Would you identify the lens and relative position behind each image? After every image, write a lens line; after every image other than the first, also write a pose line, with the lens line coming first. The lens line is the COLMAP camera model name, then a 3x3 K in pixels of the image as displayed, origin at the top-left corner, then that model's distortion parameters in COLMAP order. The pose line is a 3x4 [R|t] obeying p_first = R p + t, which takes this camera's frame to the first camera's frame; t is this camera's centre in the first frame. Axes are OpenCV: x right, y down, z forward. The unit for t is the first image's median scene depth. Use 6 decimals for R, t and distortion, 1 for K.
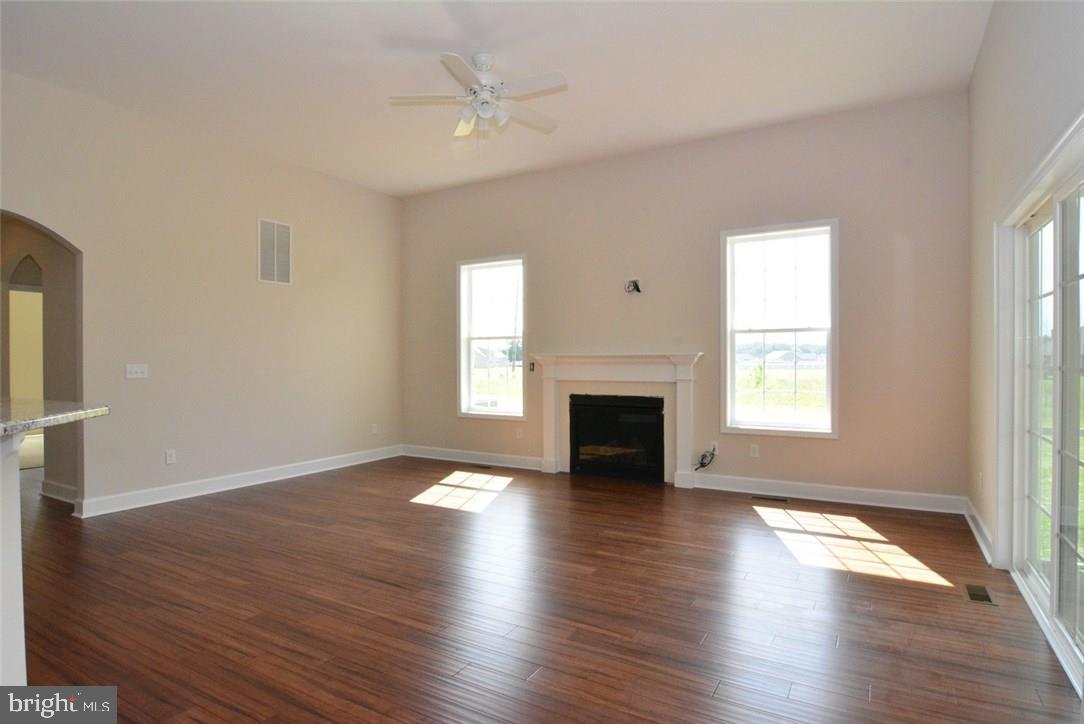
lens RADIAL K [[581.5, 0, 542.0], [0, 581.5, 362.0], [0, 0, 1]] dist [-0.001834, -0.000126]
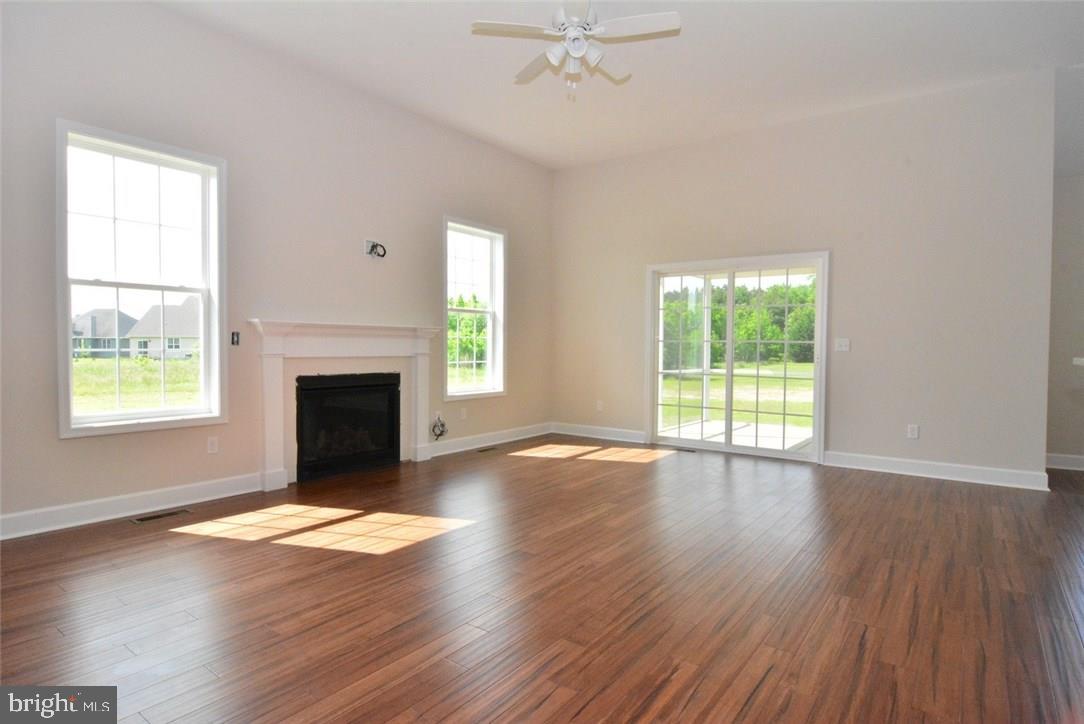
lens RADIAL K [[581.5, 0, 542.0], [0, 581.5, 362.0], [0, 0, 1]] dist [-0.001834, -0.000126]
pose [[0.123115, -0.018713, 0.992216, -0.680240], [-0.000668, 0.999820, 0.018939, 0.024271], [-0.992392, -0.002994, 0.123080, 0.629077]]
